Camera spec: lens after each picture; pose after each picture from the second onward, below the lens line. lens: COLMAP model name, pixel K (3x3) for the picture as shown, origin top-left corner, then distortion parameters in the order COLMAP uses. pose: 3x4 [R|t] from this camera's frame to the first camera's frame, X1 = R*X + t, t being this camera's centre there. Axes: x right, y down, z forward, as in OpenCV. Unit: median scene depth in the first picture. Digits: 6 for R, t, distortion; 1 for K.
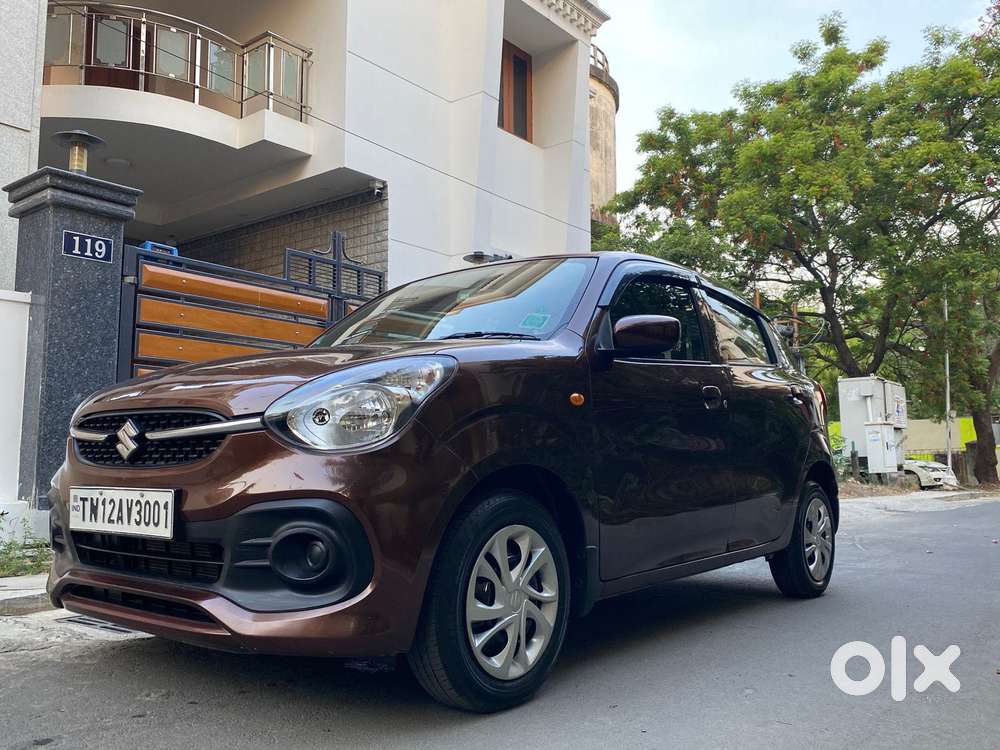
lens RADIAL K [[858.6, 0, 509.1], [0, 858.6, 370.8], [0, 0, 1]] dist [0.015604, -0.010663]
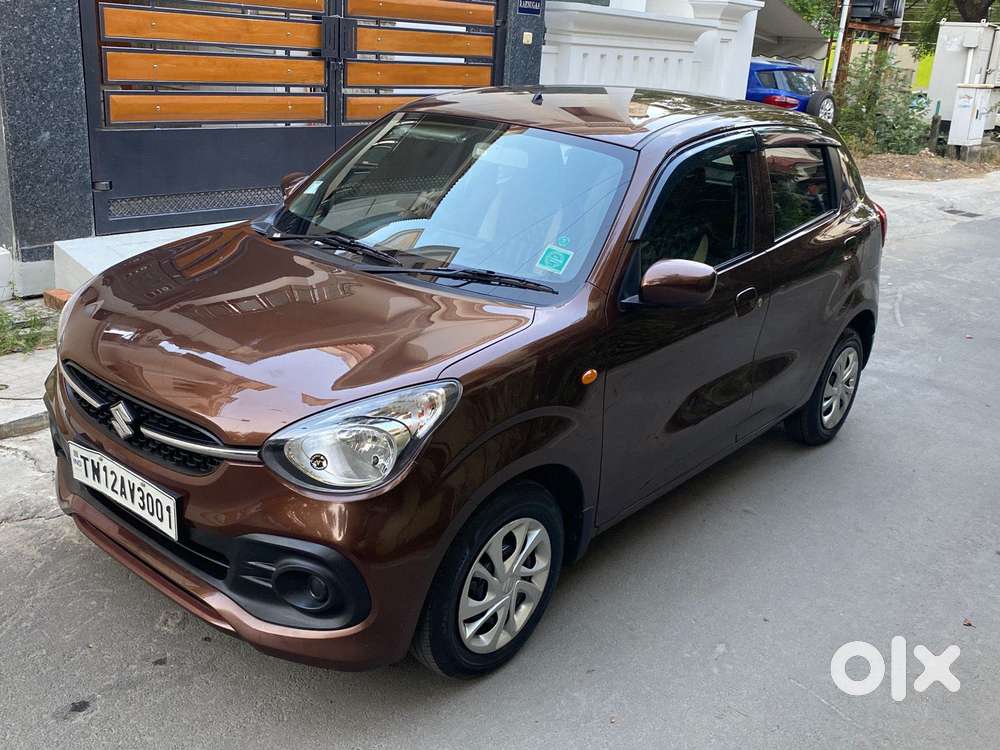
lens RADIAL K [[957.3, 0, 500.8], [0, 957.3, 365.5], [0, 0, 1]] dist [0.009215, 0.000000]
pose [[0.997003, 0.076035, -0.014250, -0.002985], [-0.062880, 0.903837, 0.423232, -0.324823], [0.045060, -0.421068, 0.905909, 0.042239]]
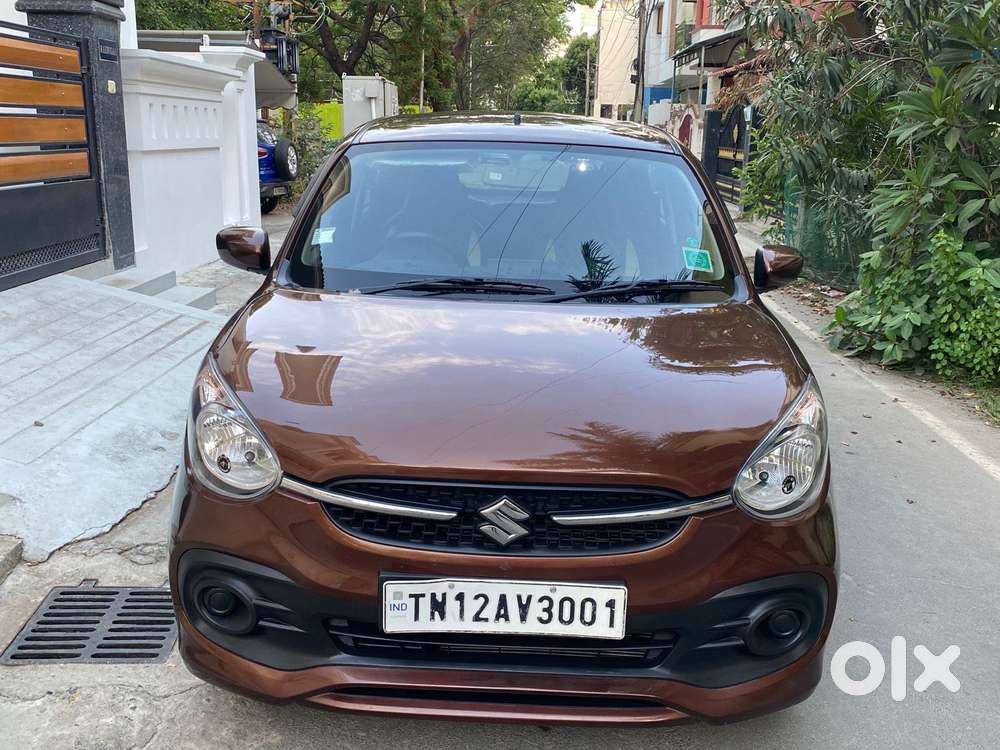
lens RADIAL K [[926.3, 0, 496.6], [0, 926.3, 361.7], [0, 0, 1]] dist [0.000707, 0.000000]
pose [[0.803189, -0.122641, 0.582964, -0.636906], [-0.090493, 0.942106, 0.322874, -0.221998], [-0.588812, -0.312083, 0.745591, 0.306794]]
